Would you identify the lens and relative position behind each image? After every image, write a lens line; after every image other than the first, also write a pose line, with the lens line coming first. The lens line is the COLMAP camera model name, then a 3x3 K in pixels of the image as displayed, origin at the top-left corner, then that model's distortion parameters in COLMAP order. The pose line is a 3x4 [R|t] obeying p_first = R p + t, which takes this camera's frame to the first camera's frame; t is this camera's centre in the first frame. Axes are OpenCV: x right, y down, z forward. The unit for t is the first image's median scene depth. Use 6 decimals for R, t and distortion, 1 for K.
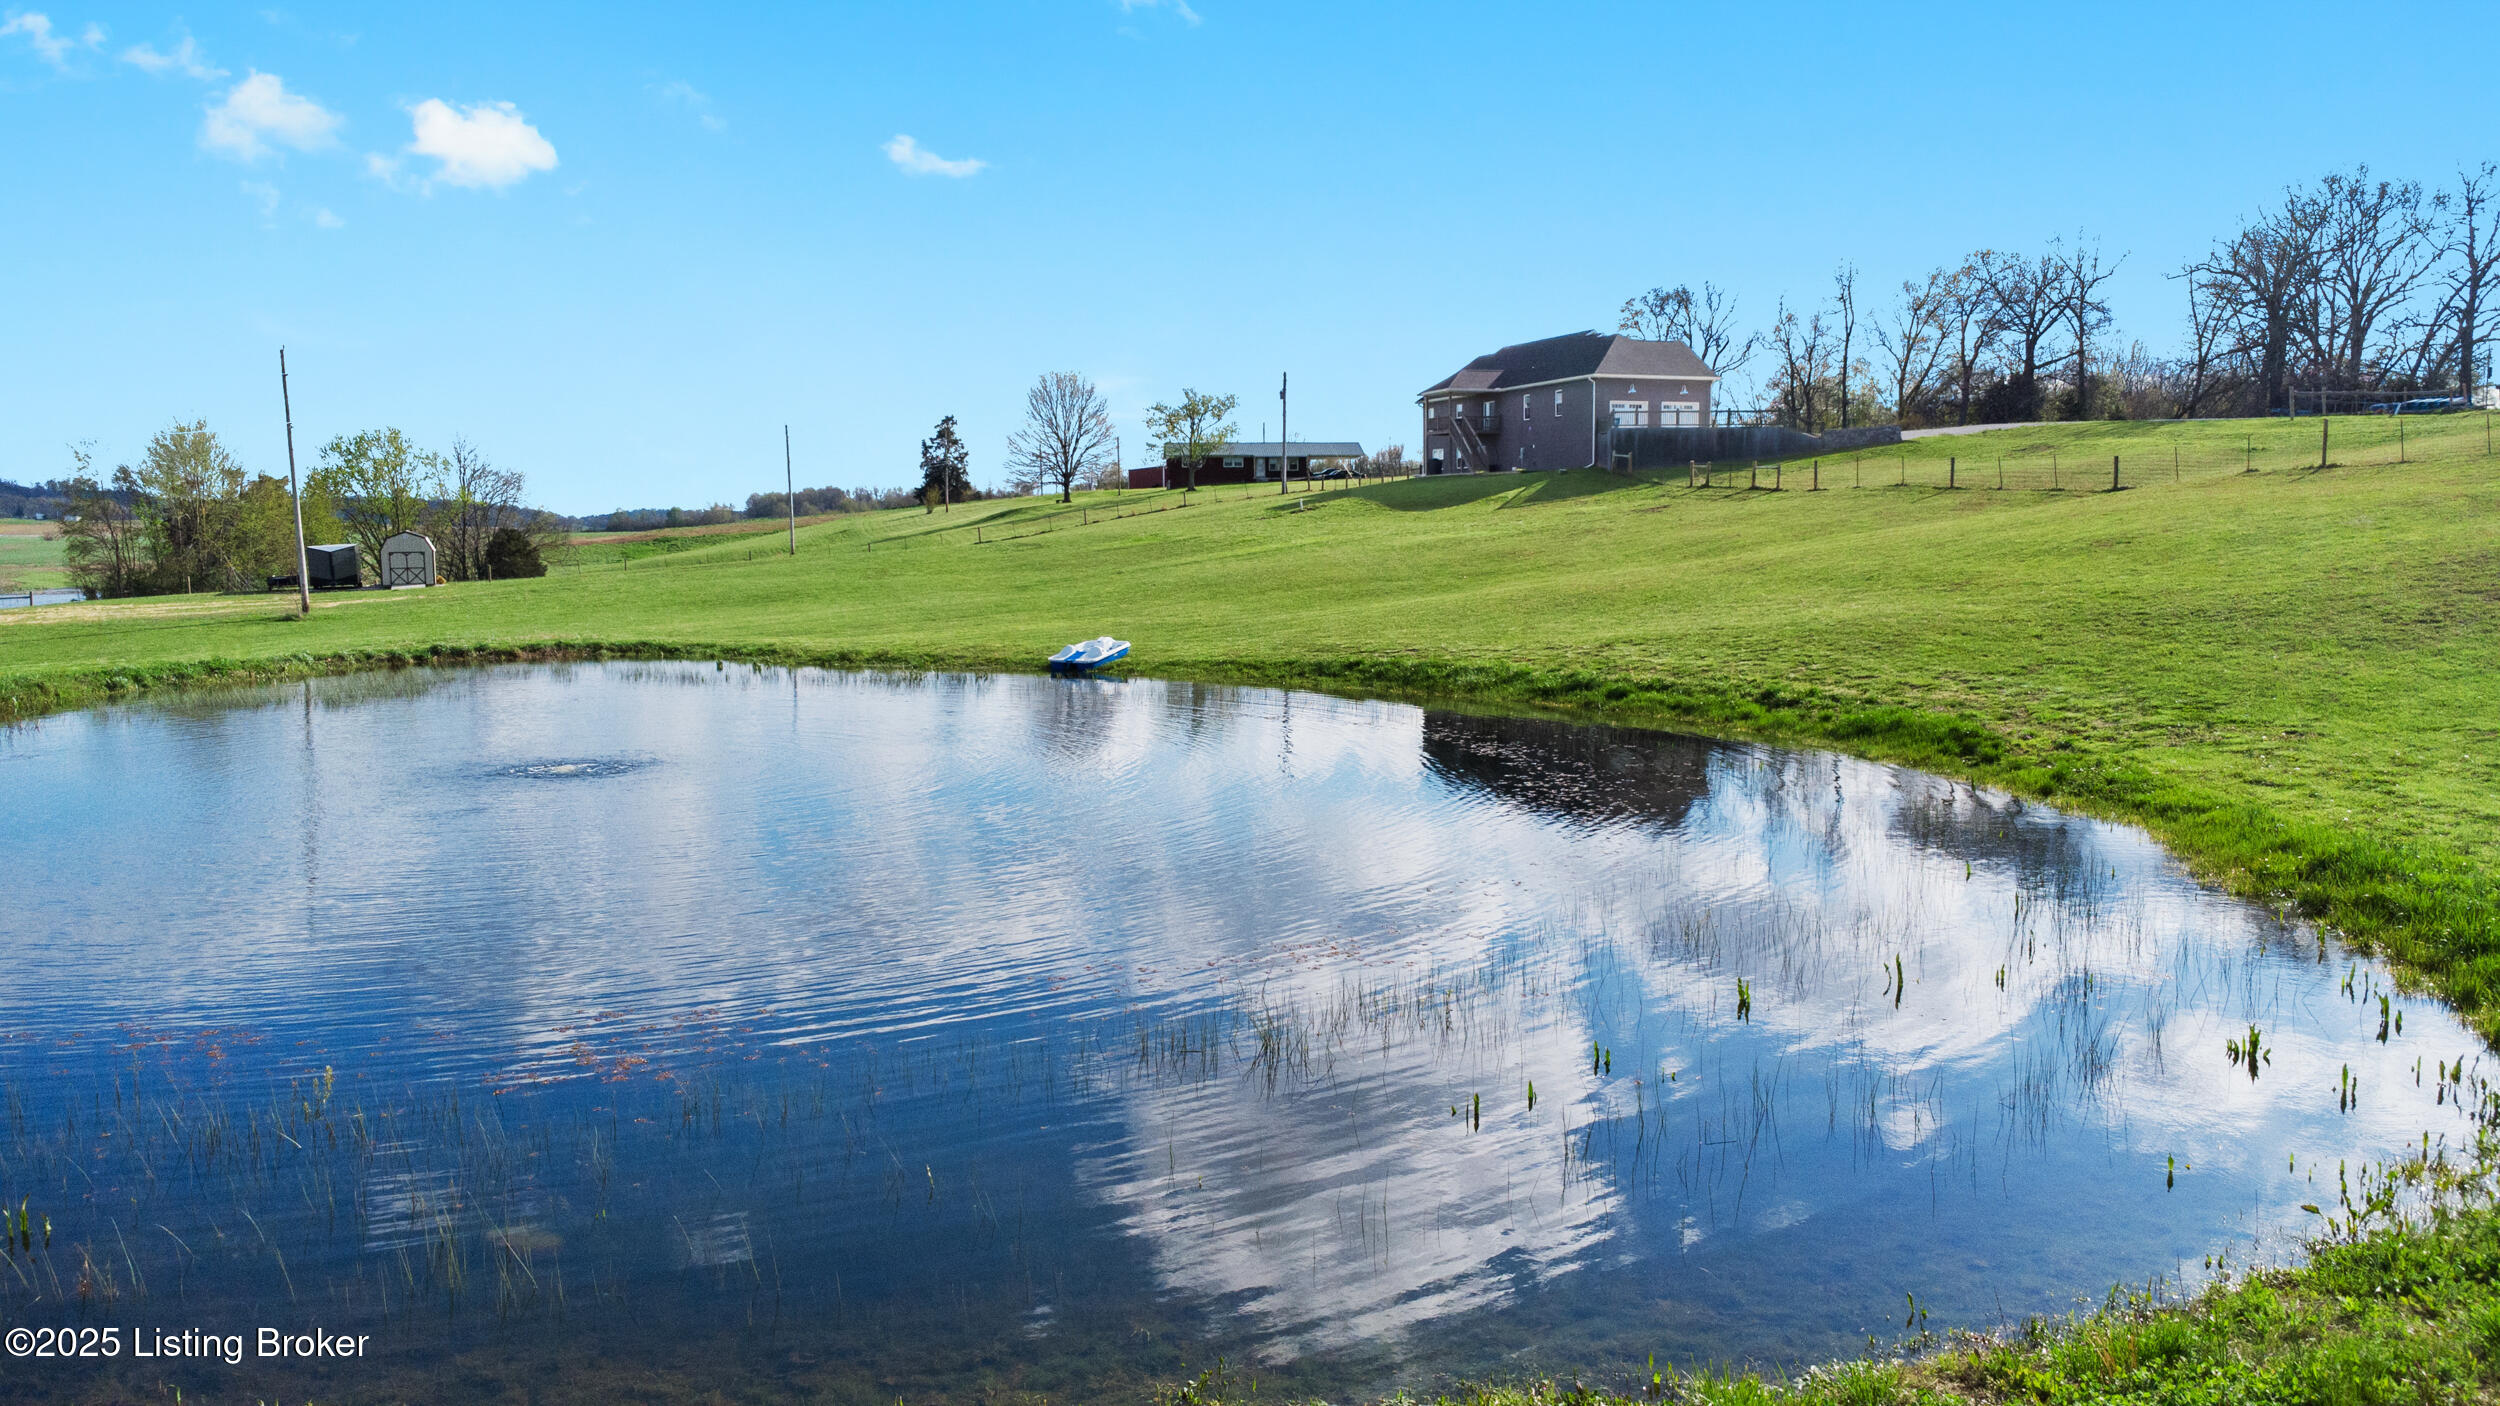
lens RADIAL K [[1744.8, 0, 1252.4], [0, 1744.8, 708.3], [0, 0, 1]] dist [-0.005697, -0.002819]
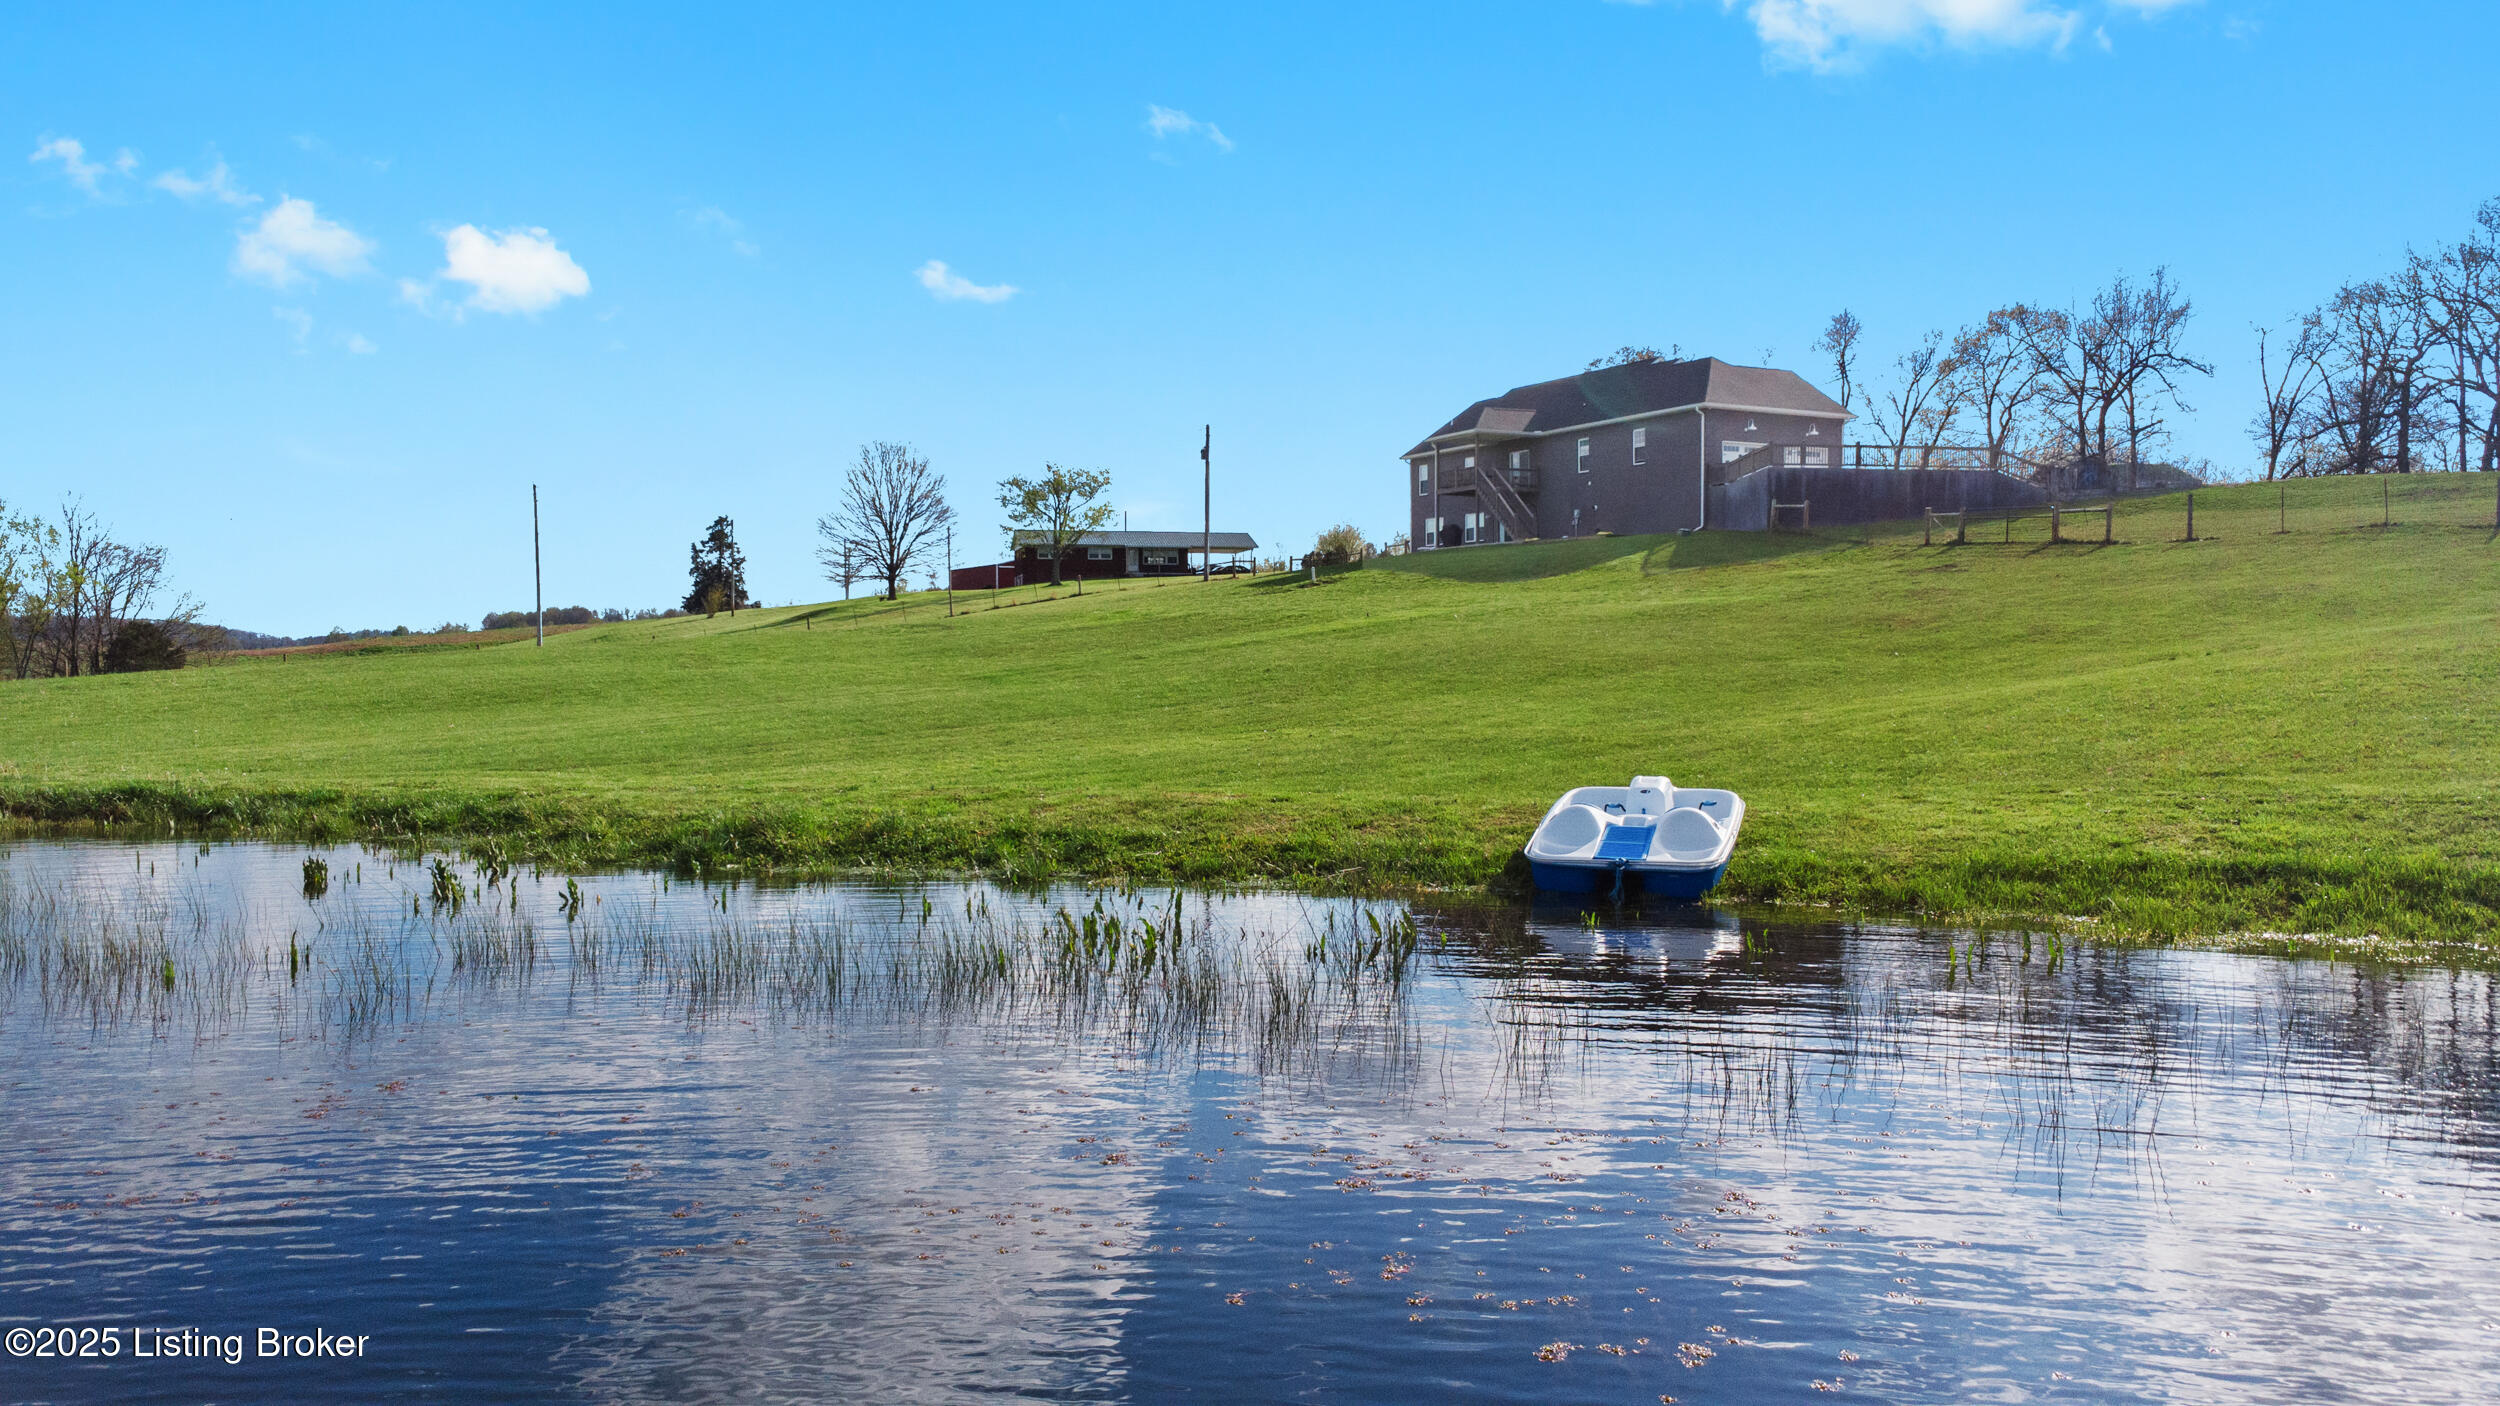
lens RADIAL K [[1744.8, 0, 1247.9], [0, 1744.8, 696.9], [0, 0, 1]] dist [-0.005697, -0.002819]
pose [[0.991209, 0.002463, 0.132285, -0.053521], [0.008117, 0.996812, -0.079378, -0.008376], [-0.132058, 0.079754, 0.988028, 0.194025]]
